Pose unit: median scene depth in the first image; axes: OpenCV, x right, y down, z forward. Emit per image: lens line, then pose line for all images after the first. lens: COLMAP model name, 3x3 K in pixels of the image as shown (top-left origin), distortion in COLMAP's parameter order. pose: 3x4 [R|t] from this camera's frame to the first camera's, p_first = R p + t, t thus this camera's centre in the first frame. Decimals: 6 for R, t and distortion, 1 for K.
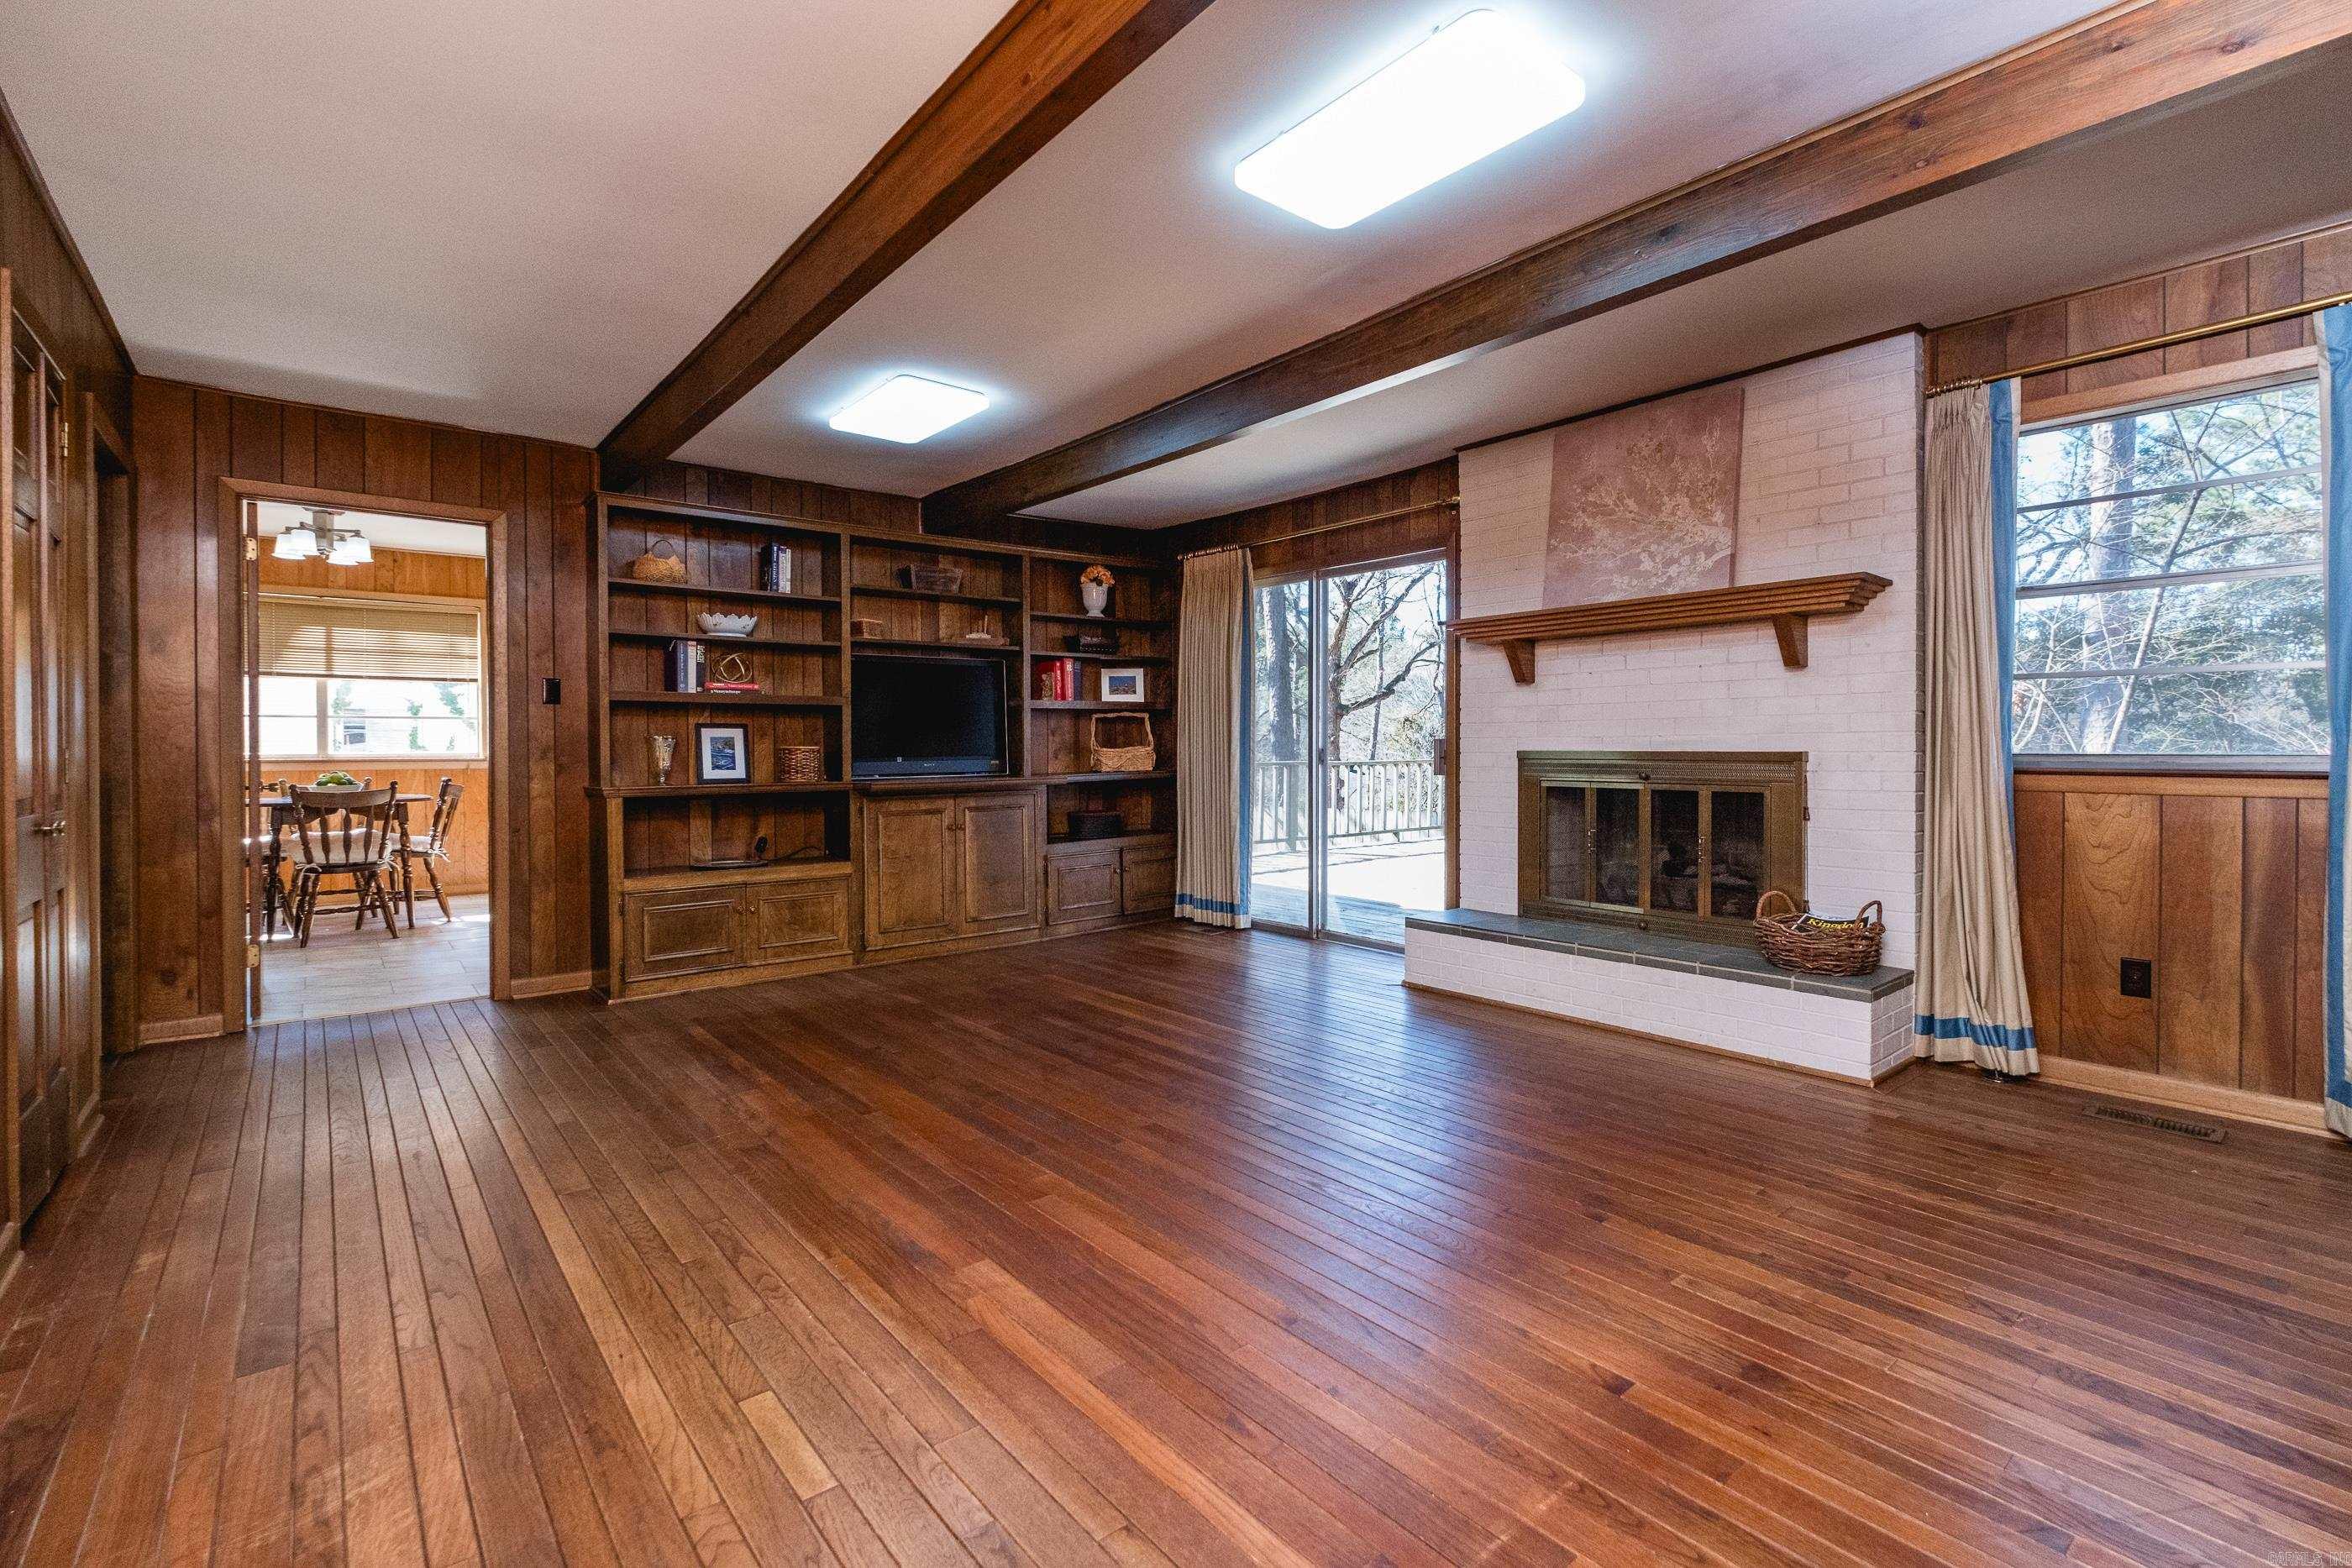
lens RADIAL K [[1052.9, 0, 1153.4], [0, 1052.9, 756.1], [0, 0, 1]] dist [-0.000530, -0.000722]
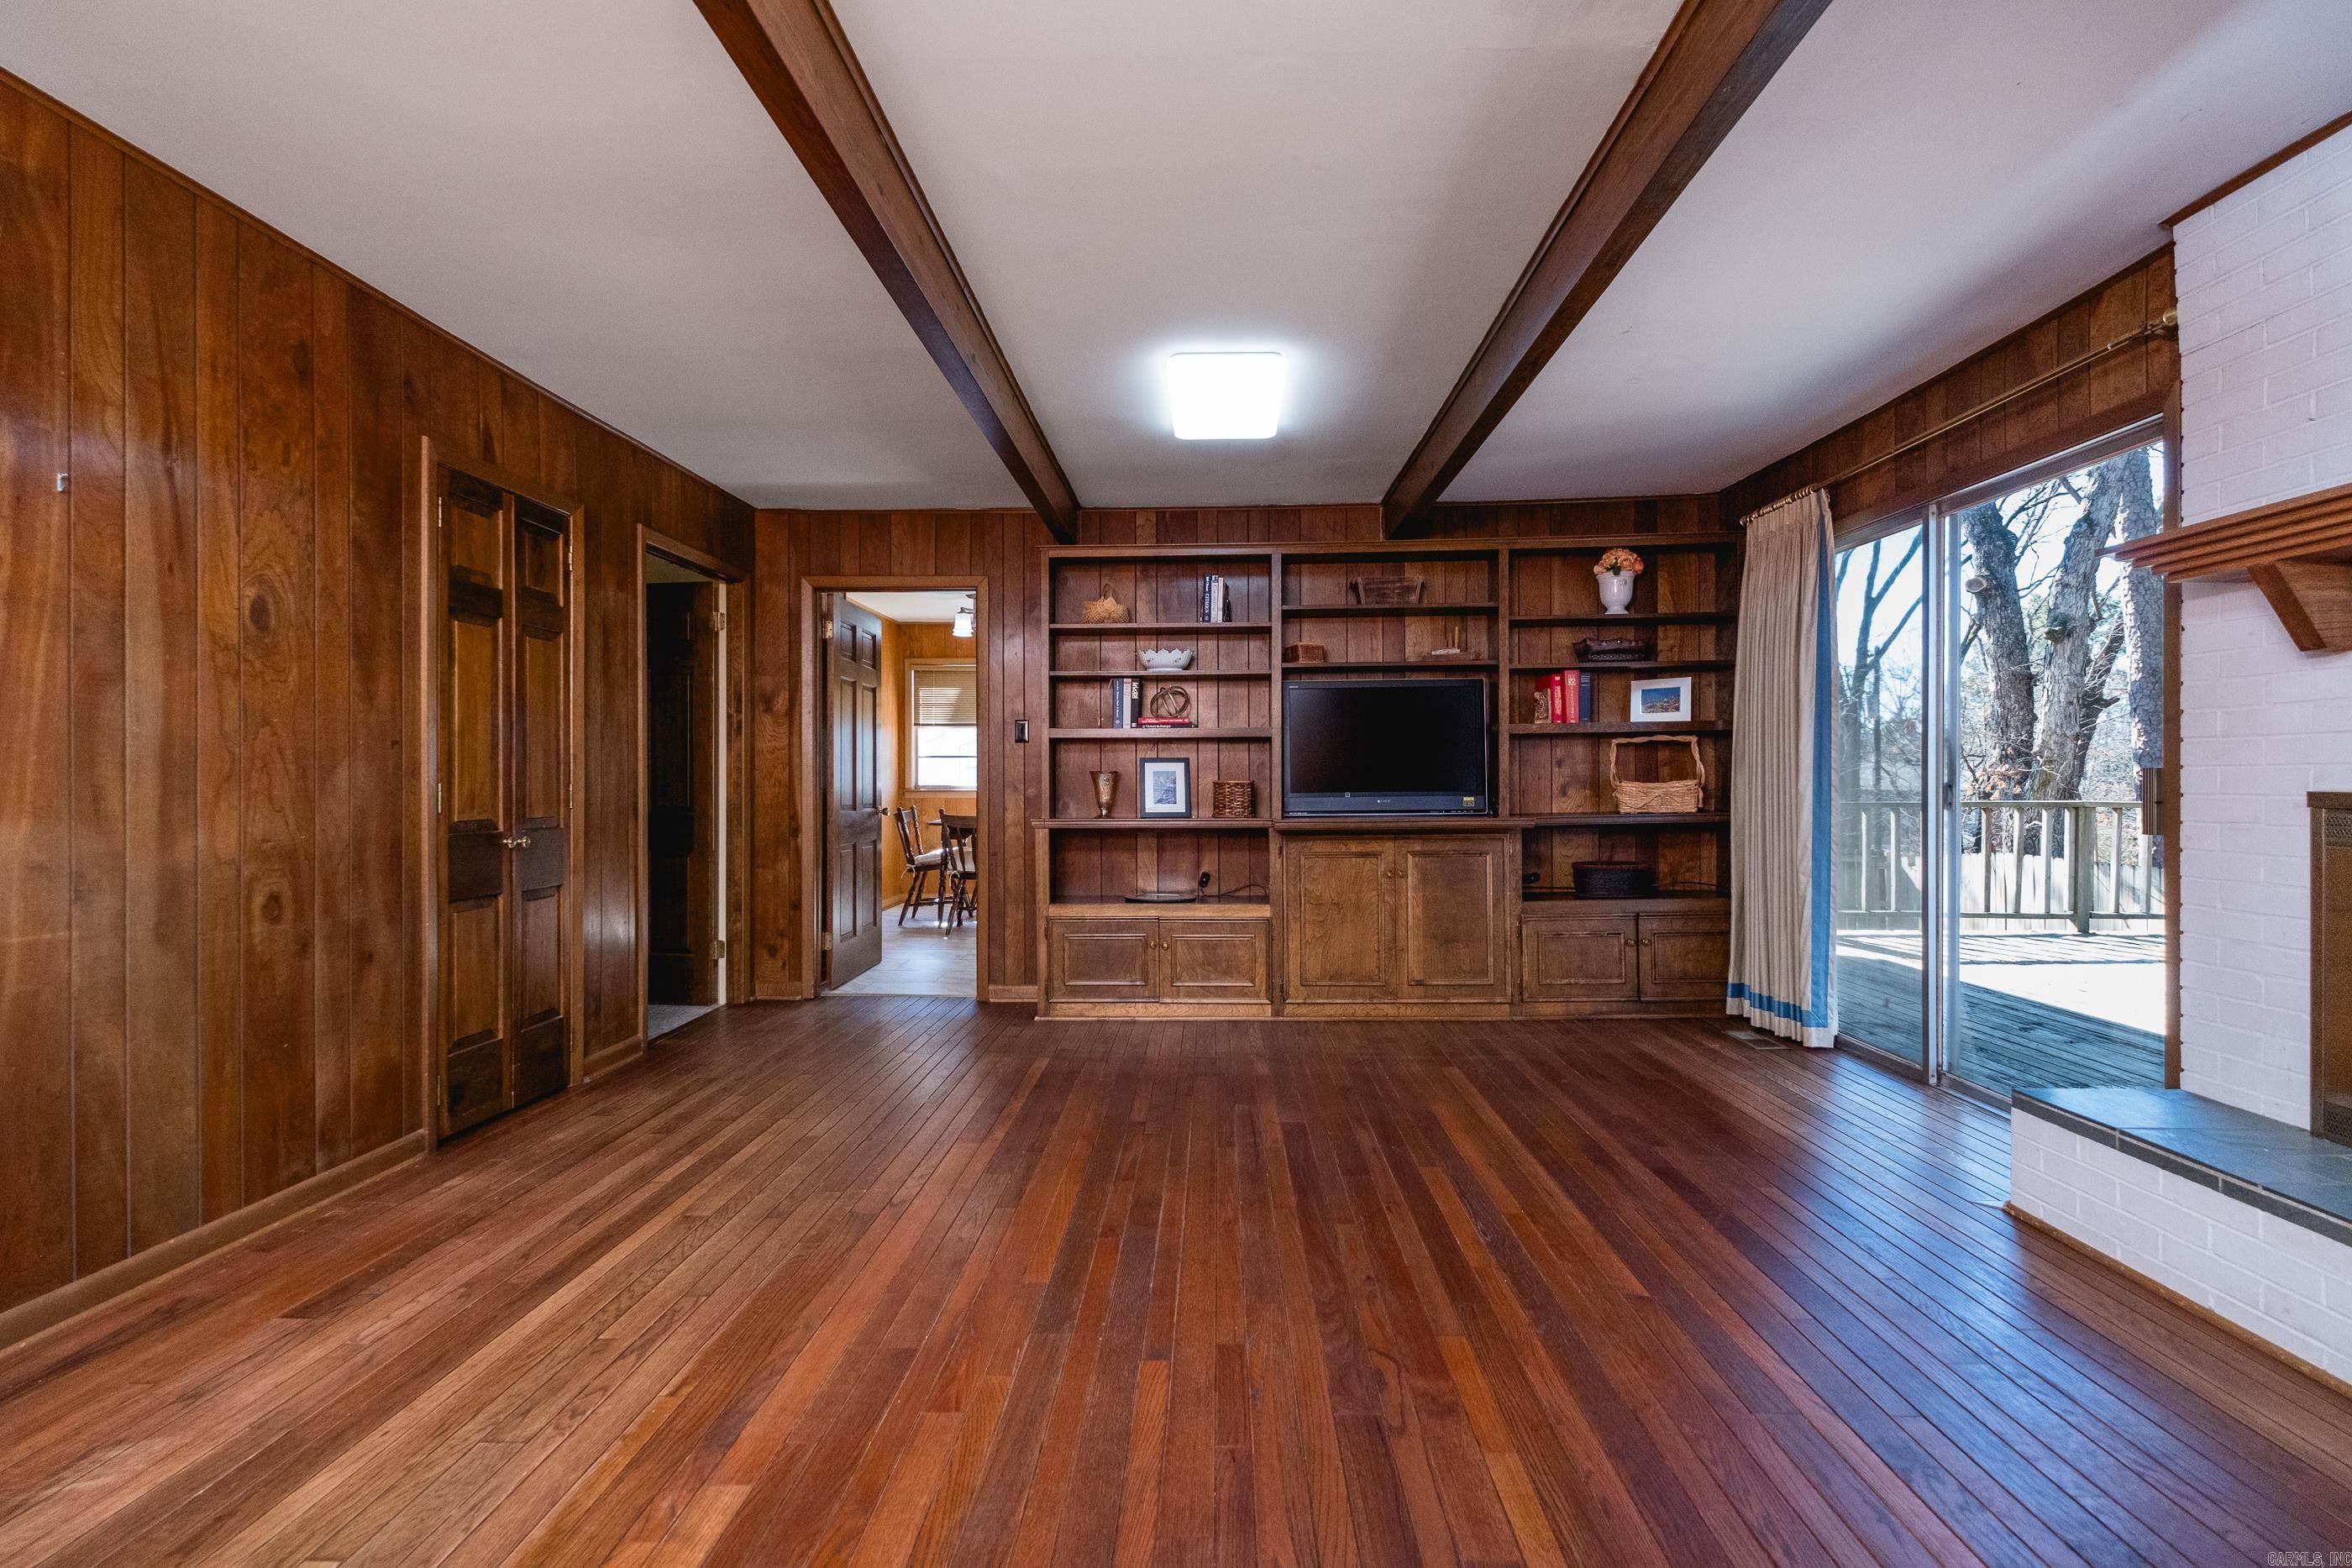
lens RADIAL K [[994.1, 0, 1171.6], [0, 994.1, 777.0], [0, 0, 1]] dist [-0.000828, -0.000368]
pose [[0.759282, -0.000908, -0.650761, 0.217518], [-0.004228, 0.999971, -0.006328, -0.006395], [0.650748, 0.007557, 0.759256, 0.276044]]
